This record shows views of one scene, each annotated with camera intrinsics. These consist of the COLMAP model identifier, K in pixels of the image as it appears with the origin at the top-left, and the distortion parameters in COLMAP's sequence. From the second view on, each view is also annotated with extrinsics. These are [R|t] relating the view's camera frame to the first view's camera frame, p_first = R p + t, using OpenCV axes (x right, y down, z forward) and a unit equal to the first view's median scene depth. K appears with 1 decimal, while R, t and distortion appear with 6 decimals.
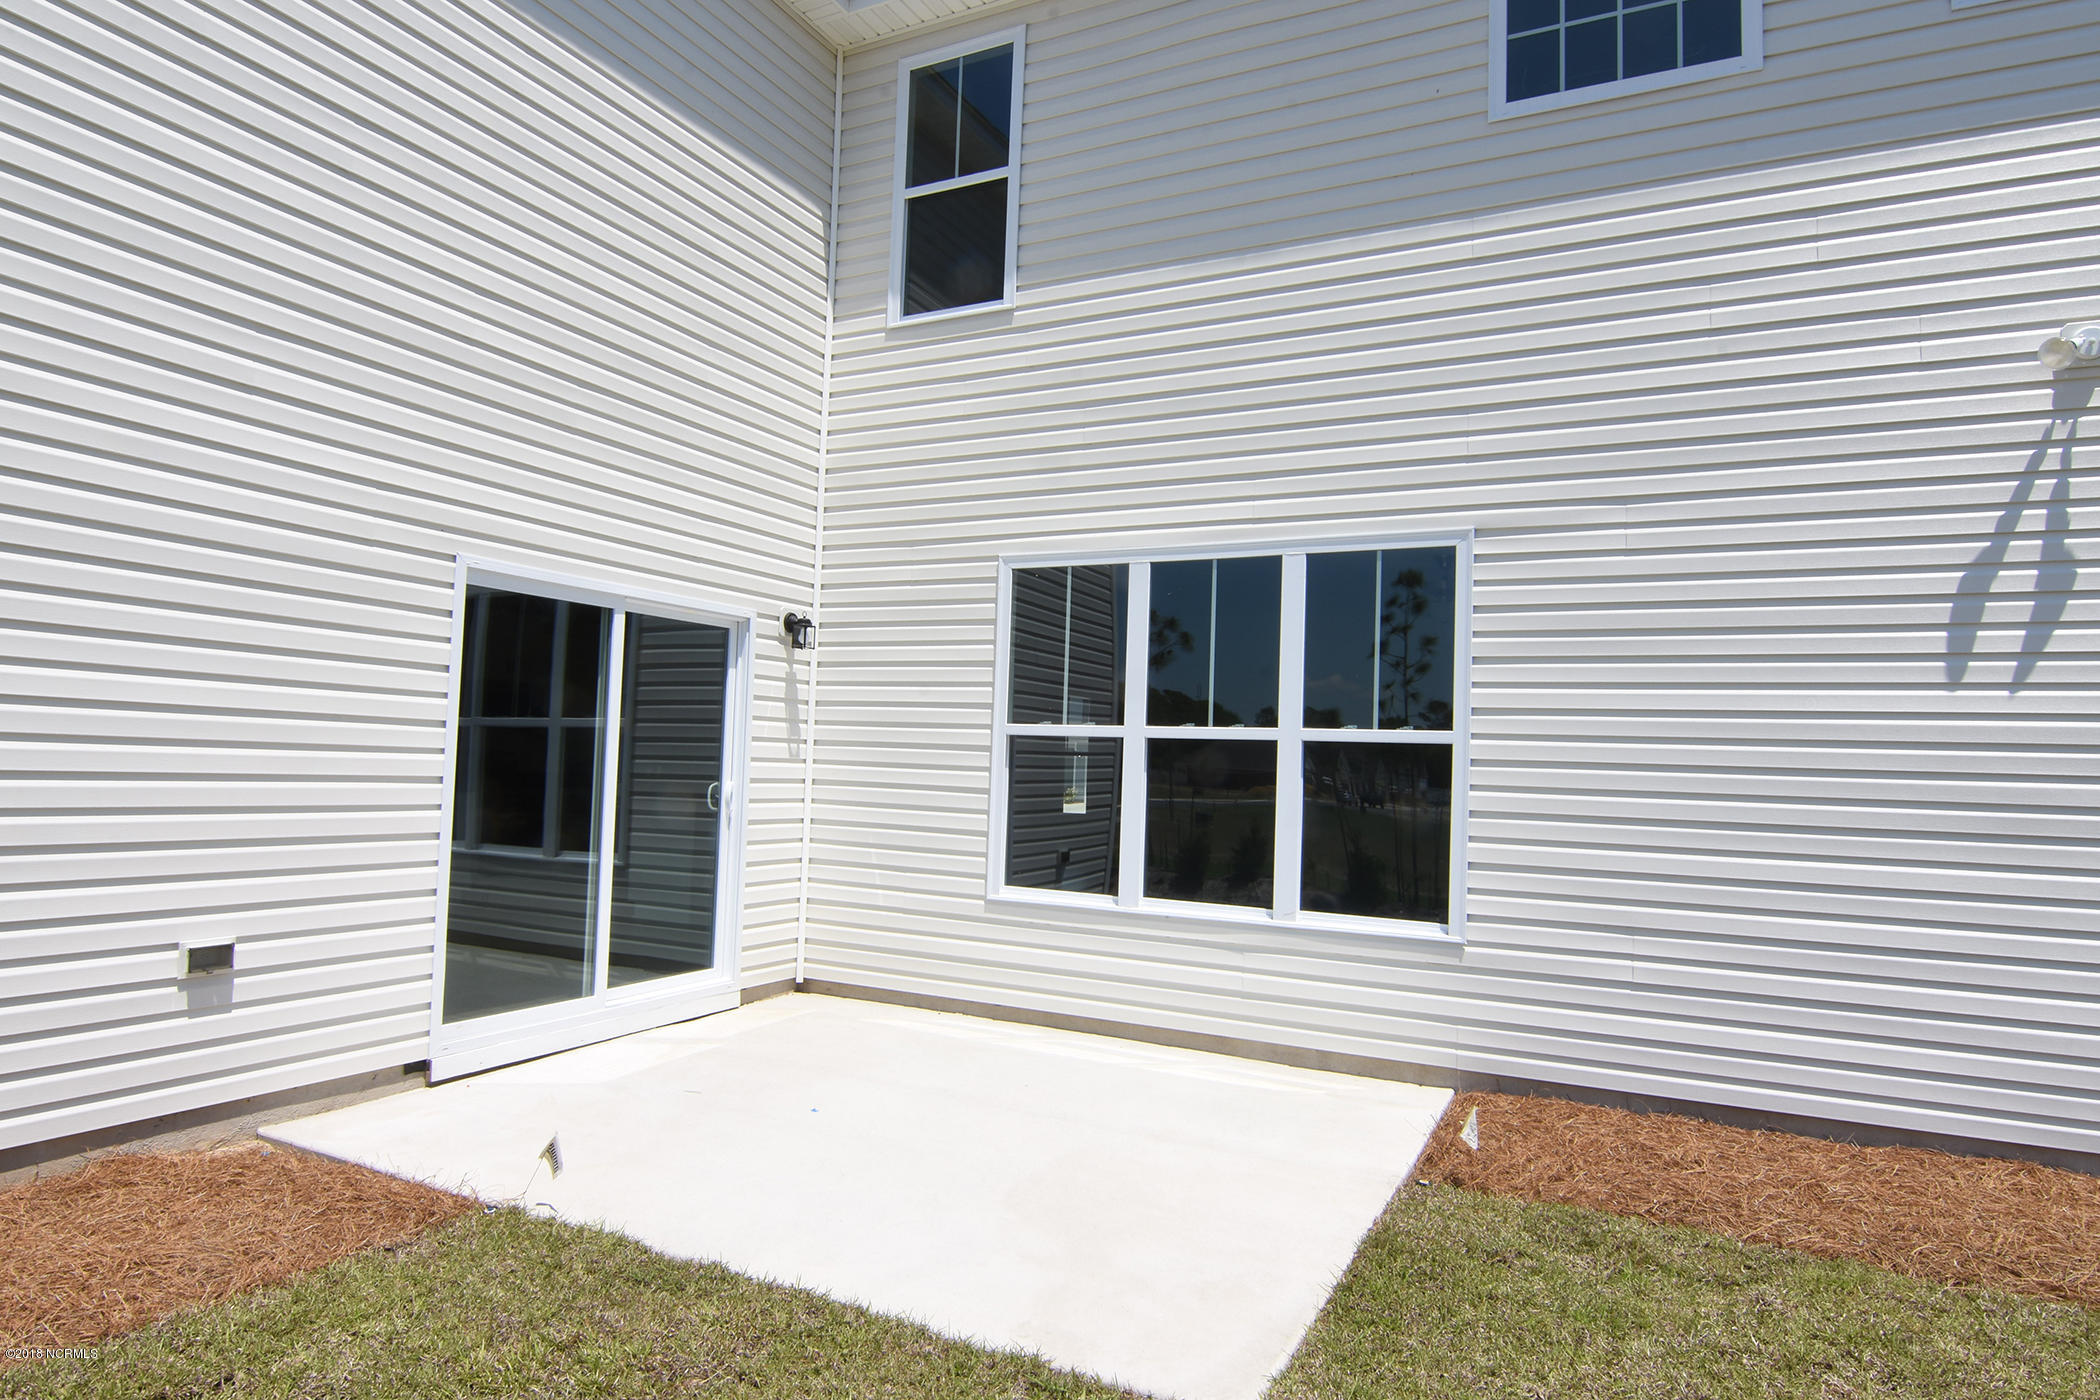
lens RADIAL K [[1208.1, 0, 1050.0], [0, 1208.1, 700.0], [0, 0, 1]] dist [-0.003509, -0.003140]
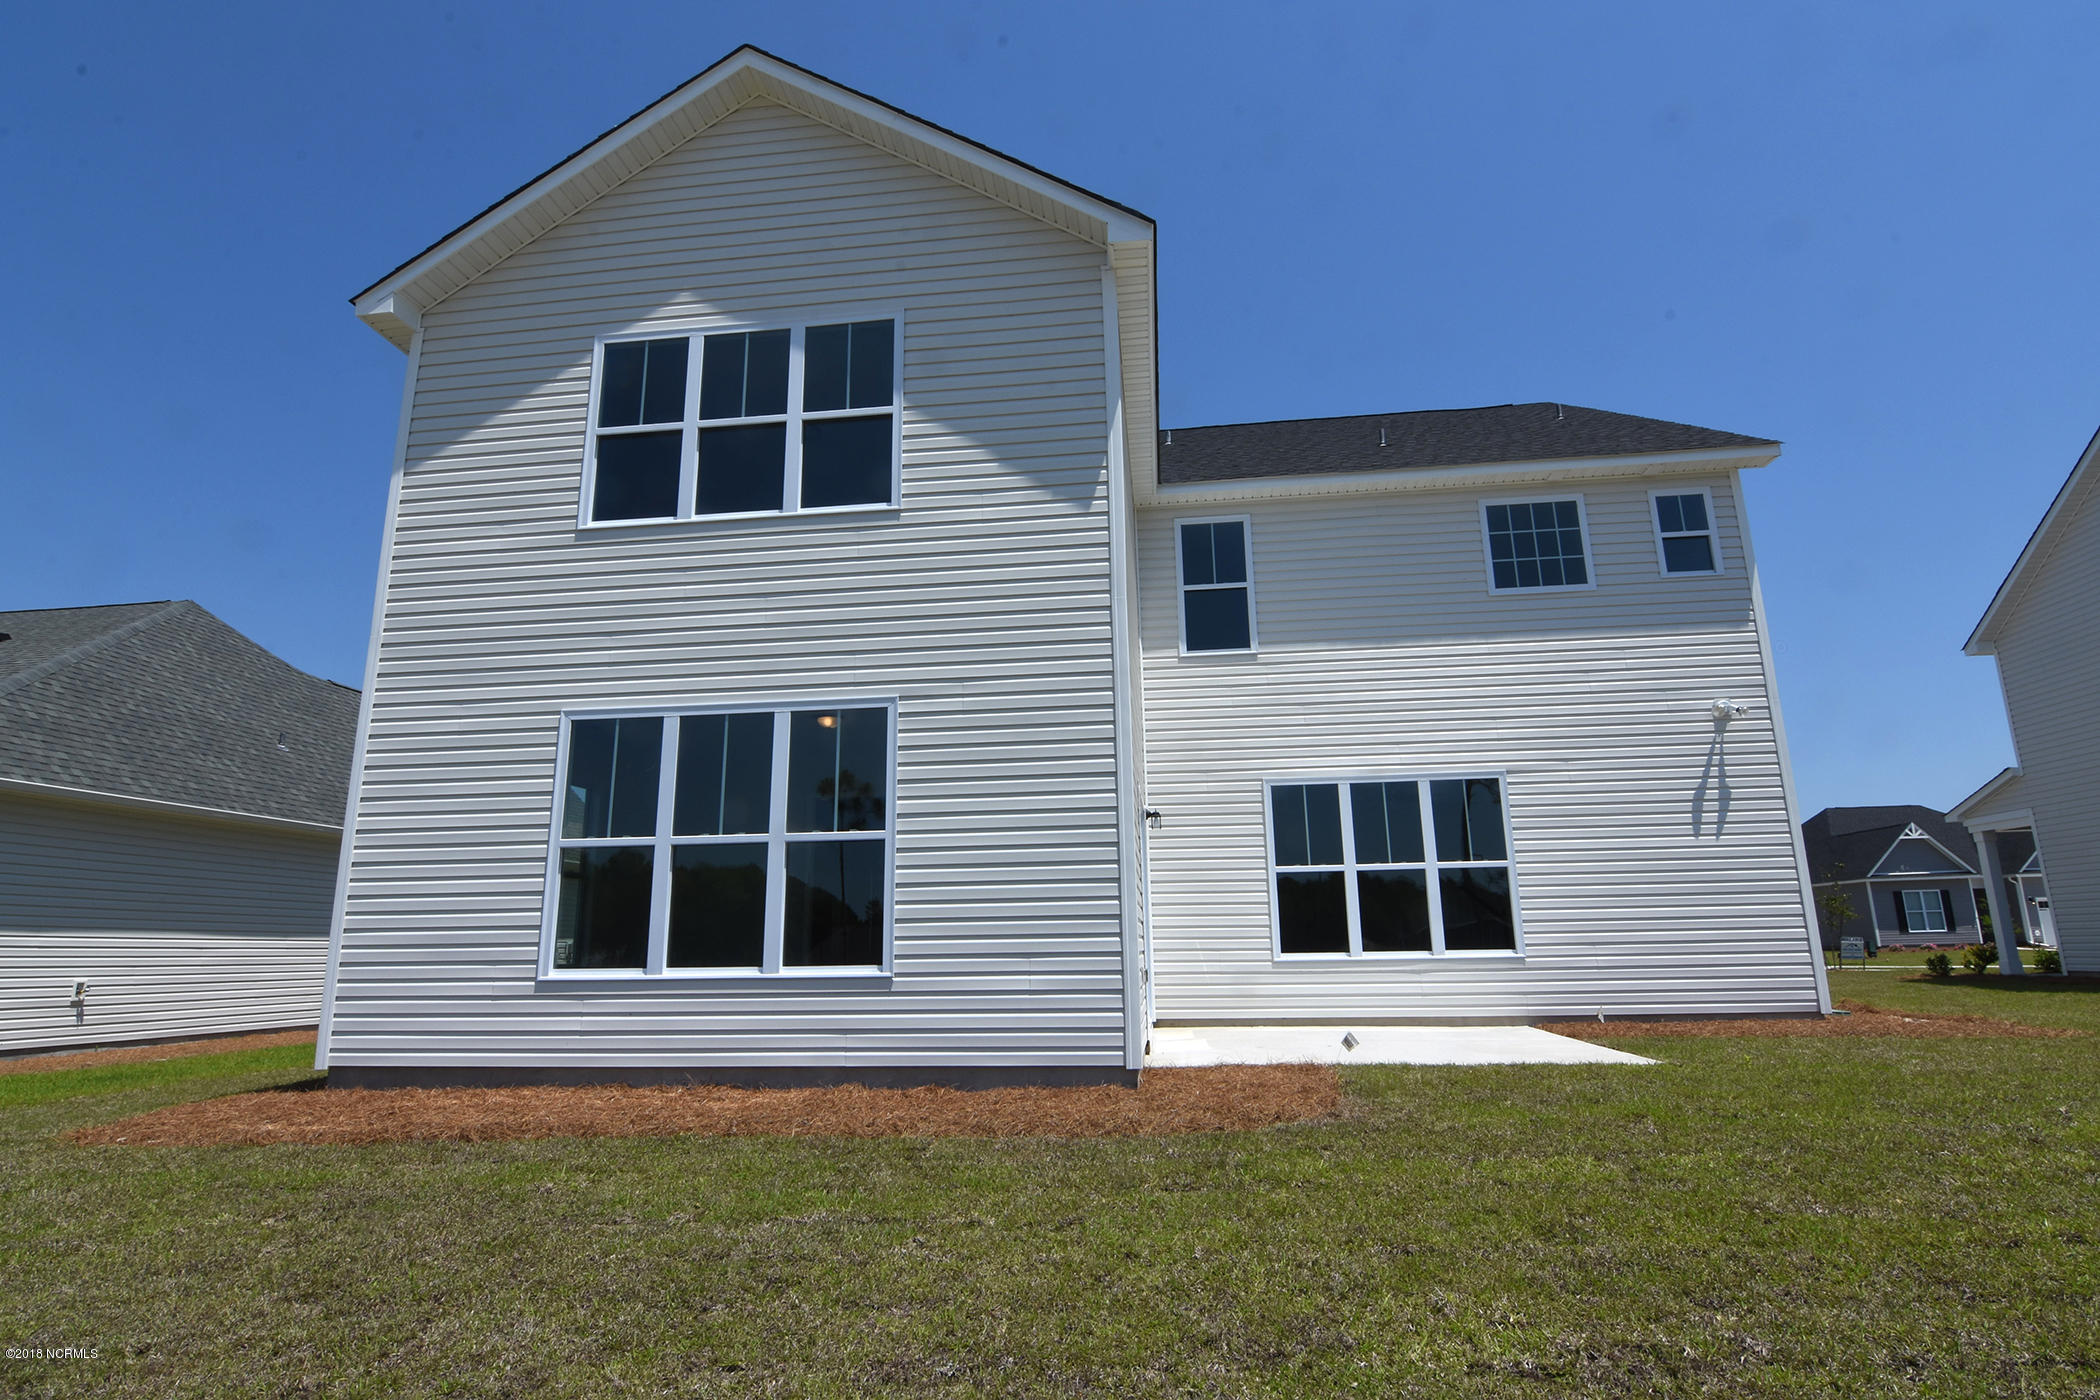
lens RADIAL K [[1049.9, 0, 1050.0], [0, 1049.9, 700.0], [0, 0, 1]] dist [-0.004029, -0.000990]
pose [[0.936696, 0.030295, 0.348831, -1.117935], [0.029943, 0.985670, -0.166009, 0.028934], [-0.348862, 0.165945, 0.922365, -0.529460]]
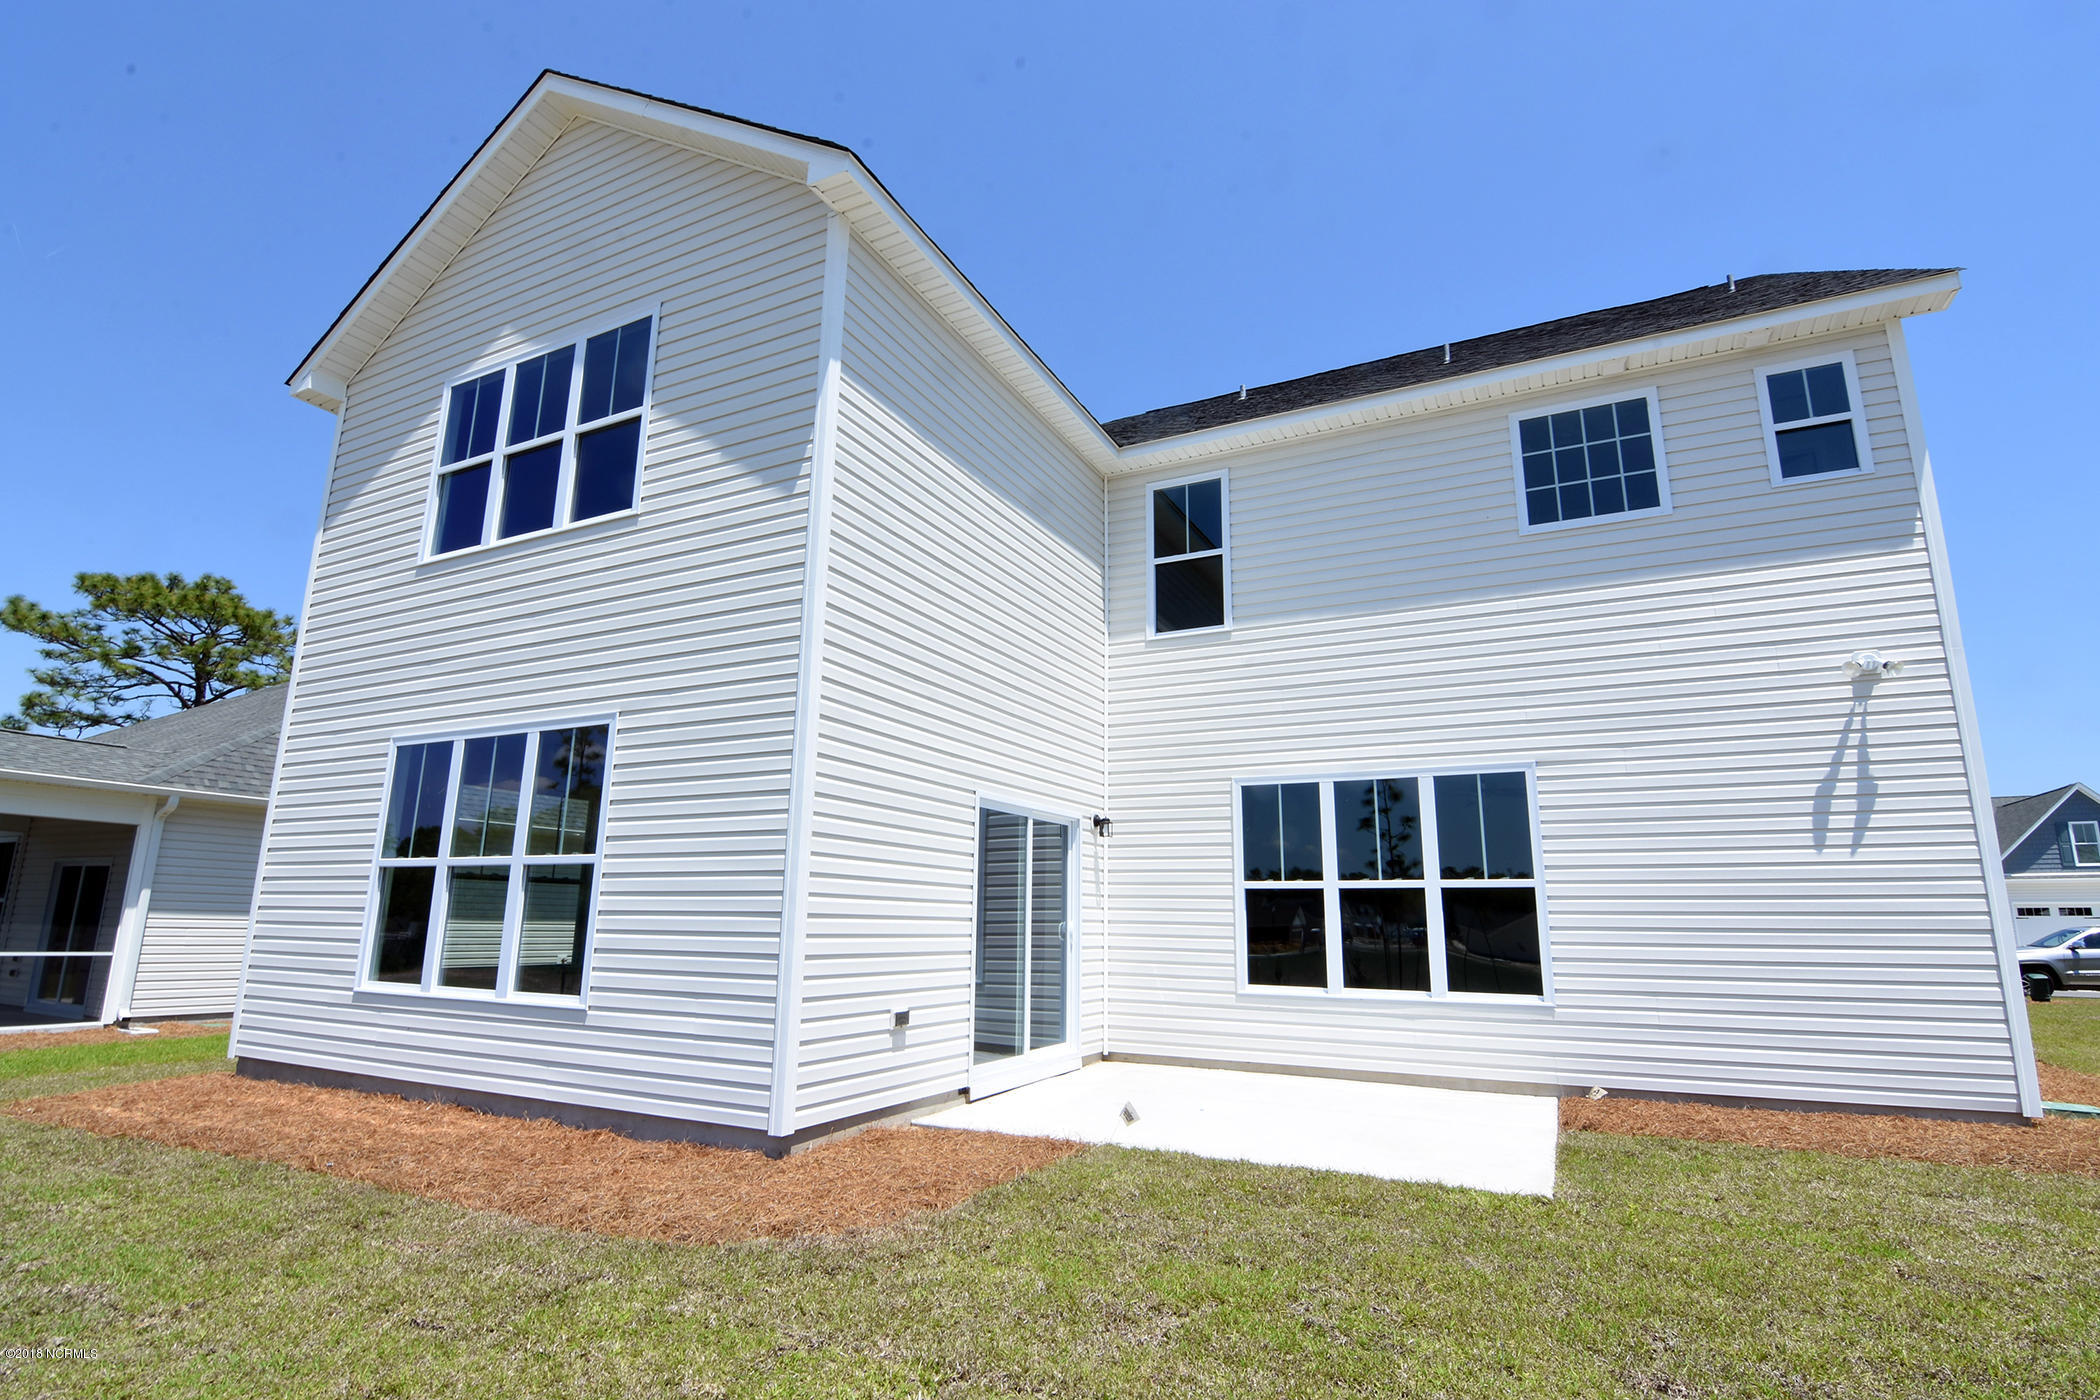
lens RADIAL K [[1014.1, 0, 1050.0], [0, 1014.1, 700.0], [0, 0, 1]] dist [-0.001793, -0.009942]
pose [[0.999772, -0.020317, 0.006616, -0.349104], [0.021121, 0.986539, -0.162156, -0.006591], [-0.003232, 0.162259, 0.986743, -0.445797]]
